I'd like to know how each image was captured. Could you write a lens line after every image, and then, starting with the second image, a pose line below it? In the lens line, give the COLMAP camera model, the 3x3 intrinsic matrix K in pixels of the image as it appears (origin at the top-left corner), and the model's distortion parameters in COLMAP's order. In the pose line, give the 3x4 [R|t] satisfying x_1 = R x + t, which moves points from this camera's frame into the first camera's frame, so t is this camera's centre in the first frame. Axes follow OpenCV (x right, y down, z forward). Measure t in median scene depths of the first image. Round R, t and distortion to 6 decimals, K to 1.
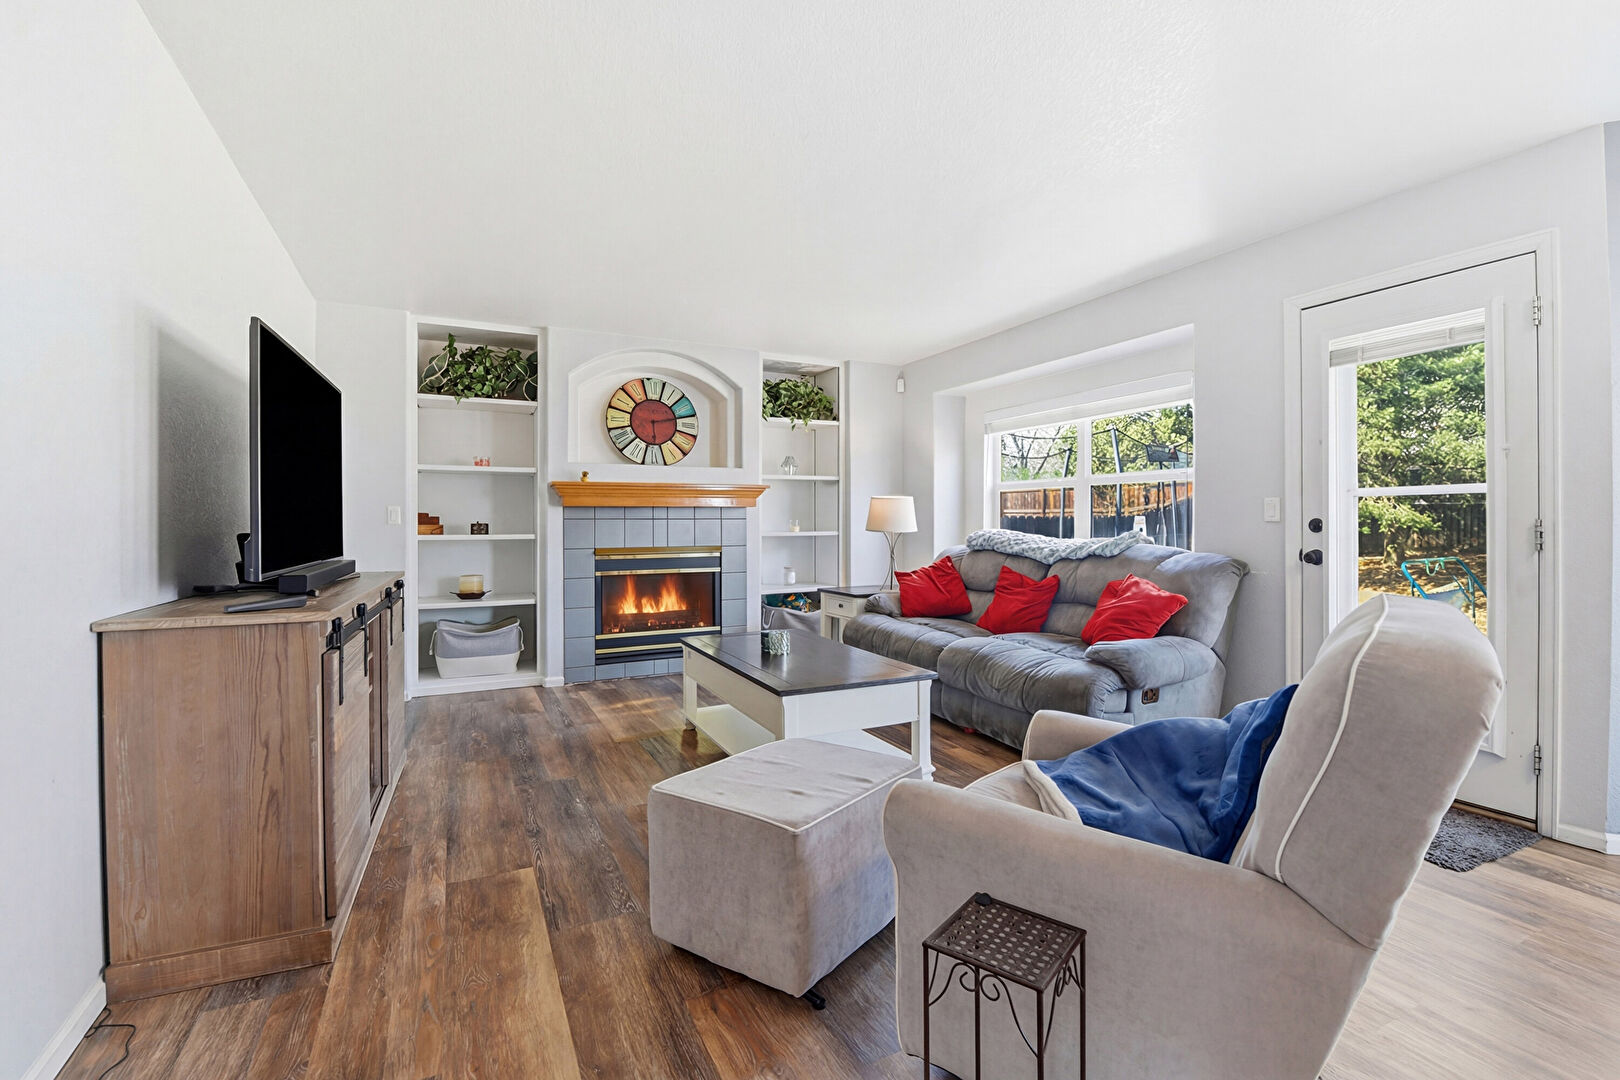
lens RADIAL K [[724.0, 0, 812.4], [0, 724.0, 523.4], [0, 0, 1]] dist [-0.014308, -0.003120]
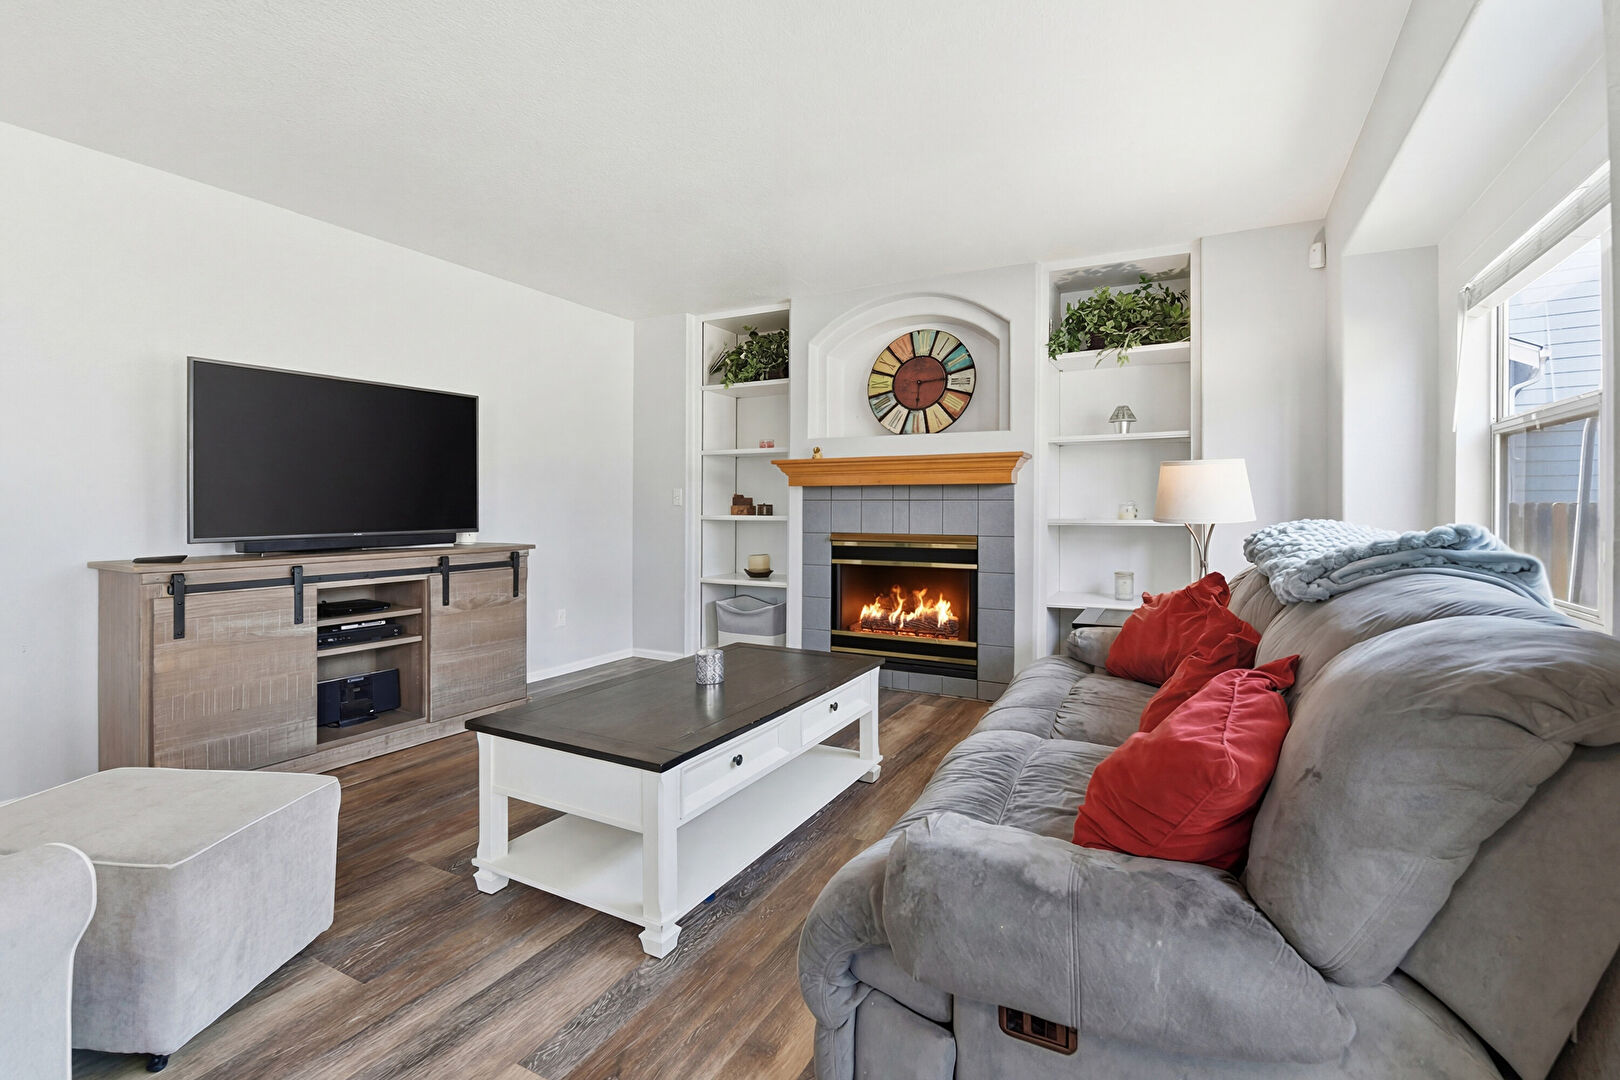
lens RADIAL K [[724.0, 0, 812.2], [0, 724.0, 513.6], [0, 0, 1]] dist [-0.014308, -0.003120]
pose [[0.588511, 0.011937, -0.808401, 0.381570], [-0.006353, 0.999928, 0.010140, 0.001669], [0.808464, -0.000832, 0.588545, 0.418273]]
